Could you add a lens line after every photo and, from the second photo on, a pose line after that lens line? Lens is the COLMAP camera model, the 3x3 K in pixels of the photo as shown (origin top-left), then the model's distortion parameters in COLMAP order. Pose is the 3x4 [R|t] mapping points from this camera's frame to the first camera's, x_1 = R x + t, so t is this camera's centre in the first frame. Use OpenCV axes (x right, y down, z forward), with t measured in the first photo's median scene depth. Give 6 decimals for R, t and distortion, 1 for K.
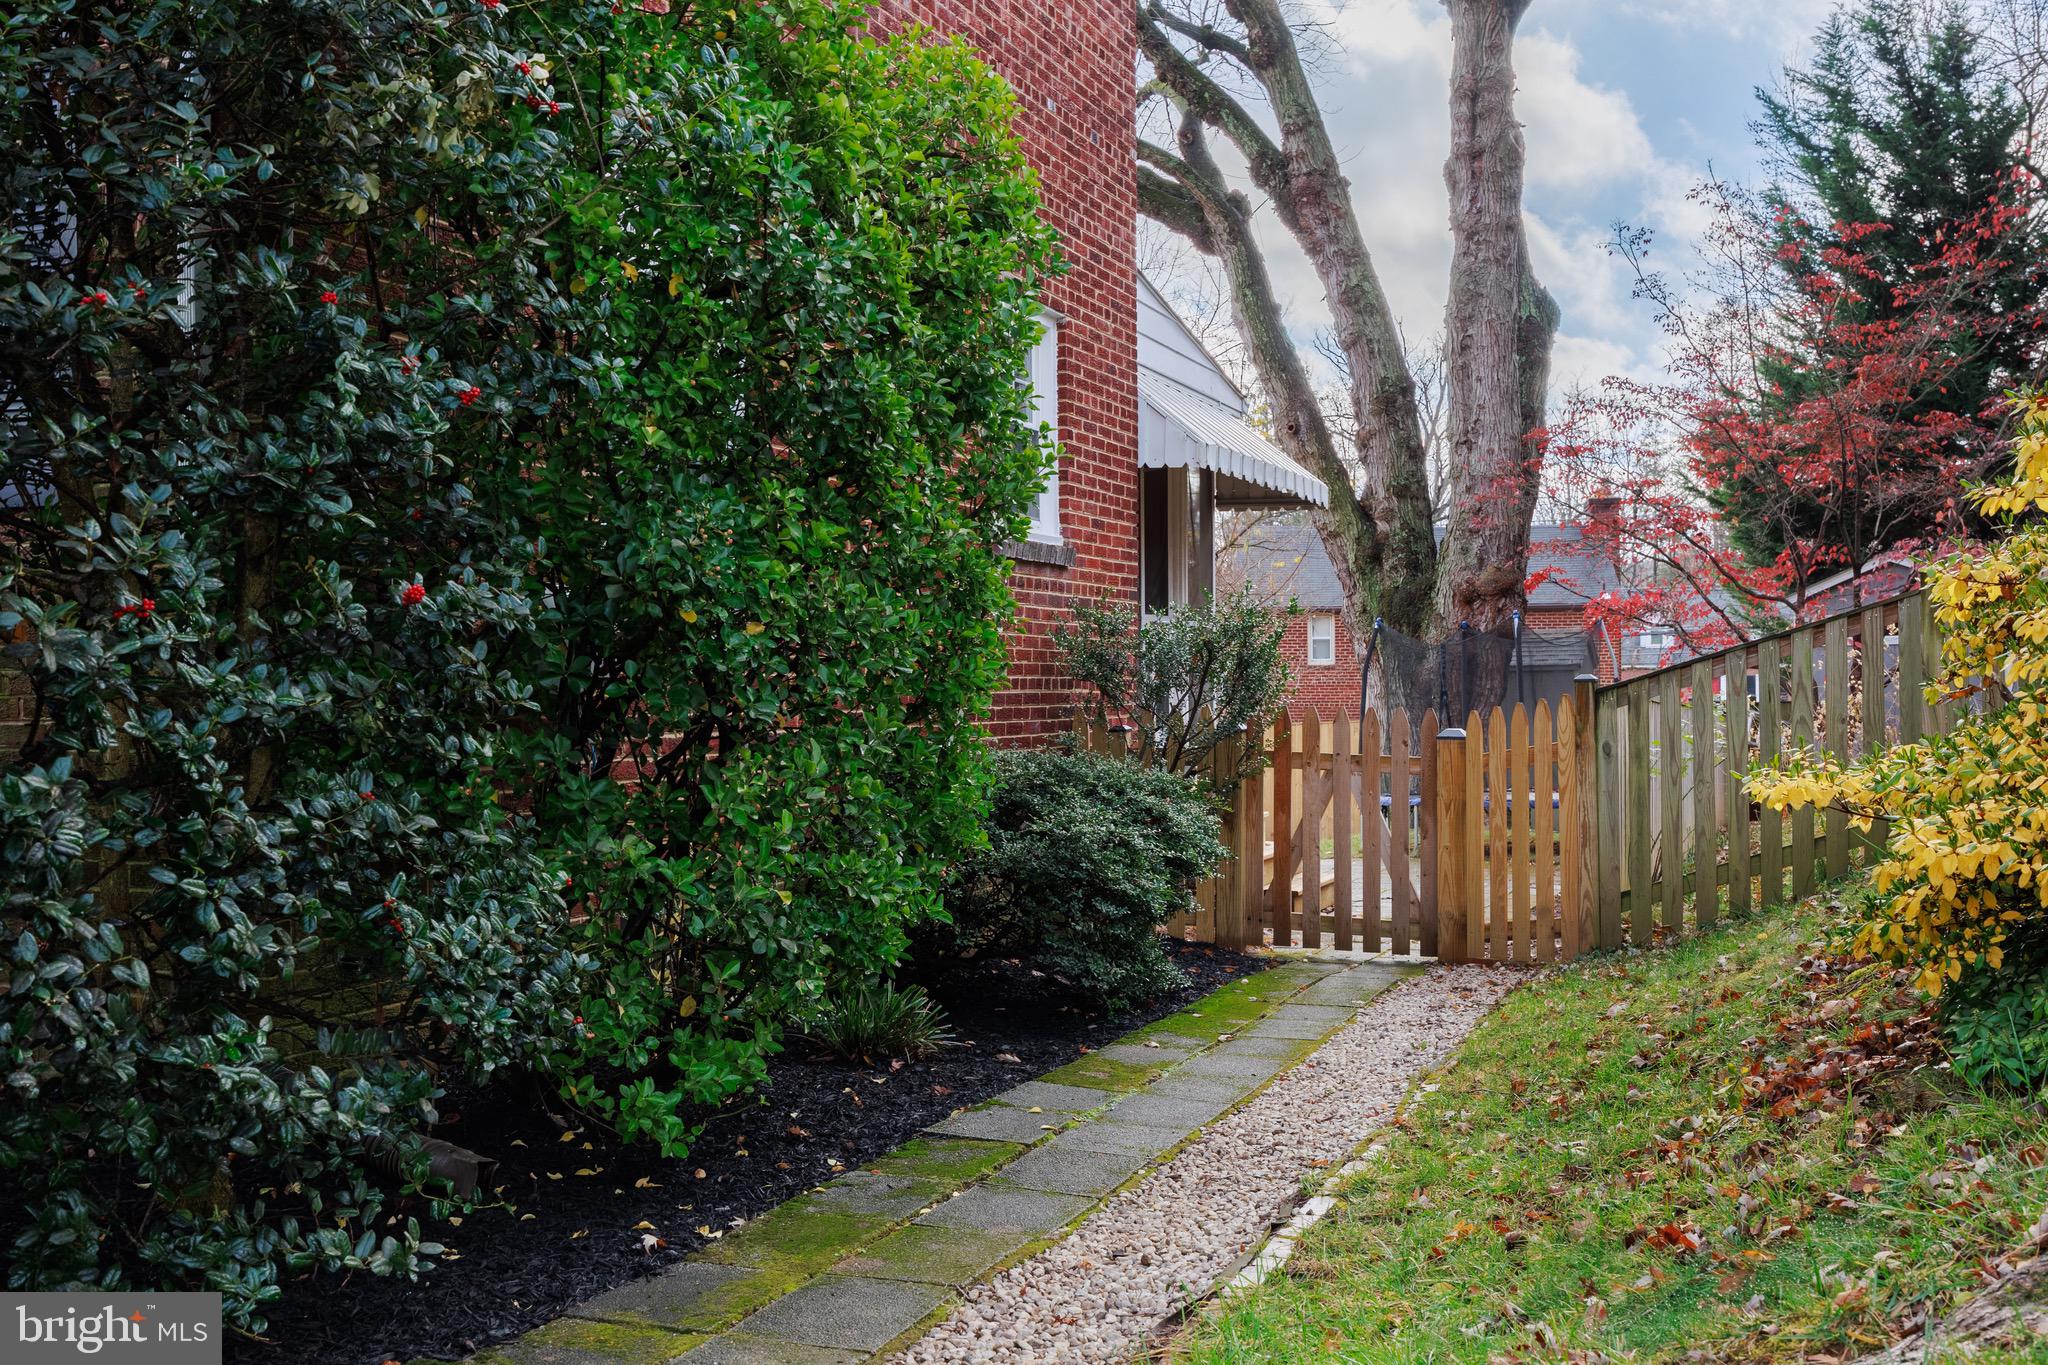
lens RADIAL K [[1929.6, 0, 1030.3], [0, 1929.6, 689.9], [0, 0, 1]] dist [-0.010967, 0.000000]
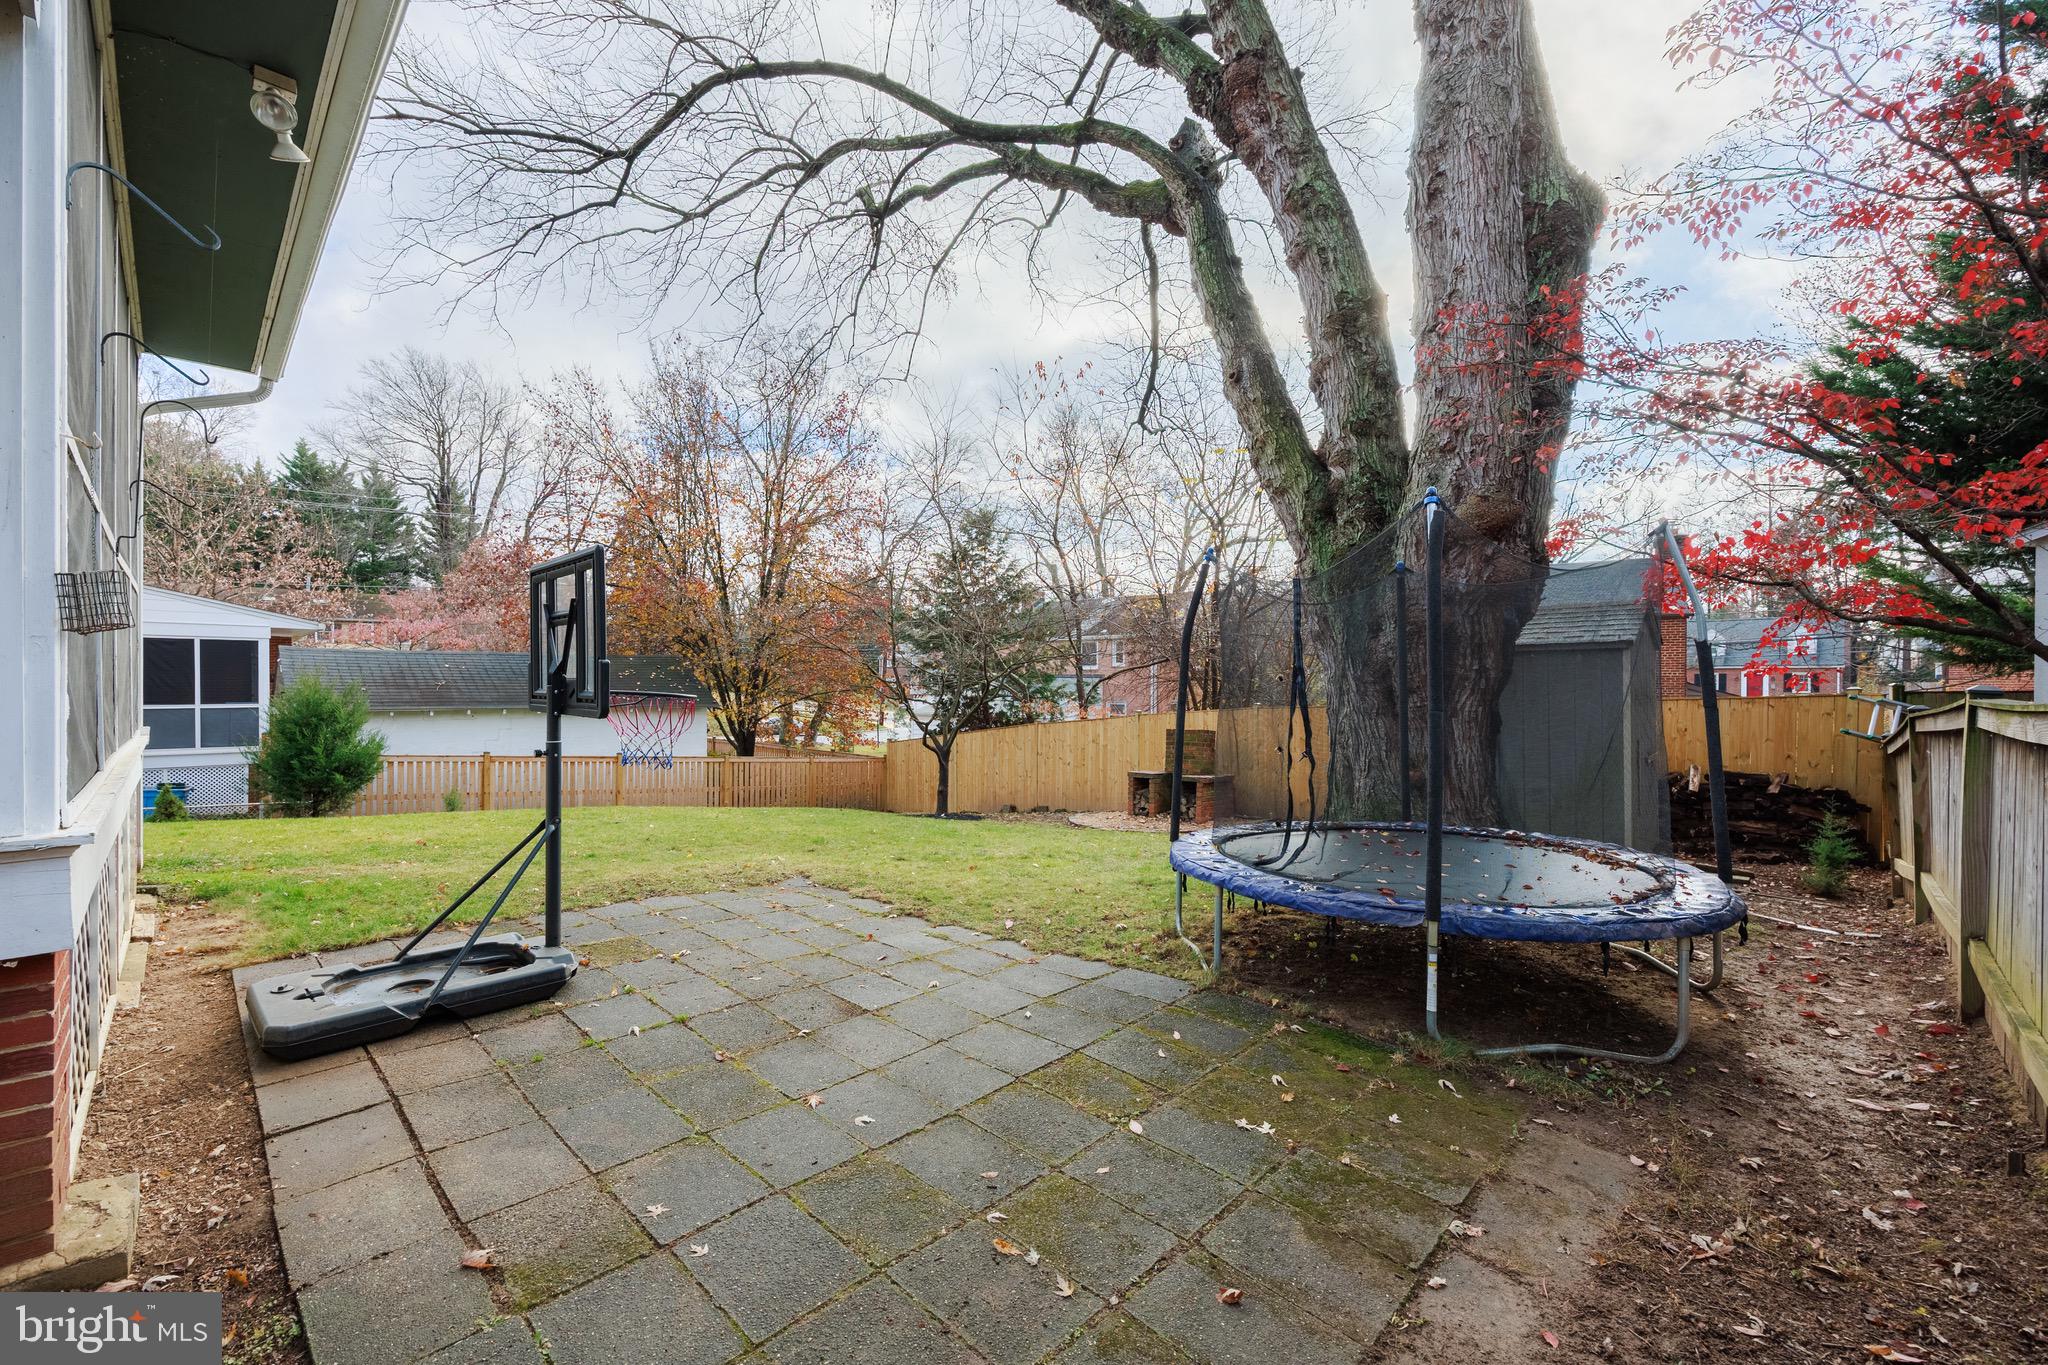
lens RADIAL K [[808.5, 0, 1011.3], [0, 808.5, 681.9], [0, 0, 1]] dist [-0.000958, -0.000397]
pose [[0.922033, 0.012315, -0.386915, 0.190041], [-0.016658, 0.999830, -0.007873, 0.009290], [0.386752, 0.013704, 0.922082, 0.633009]]
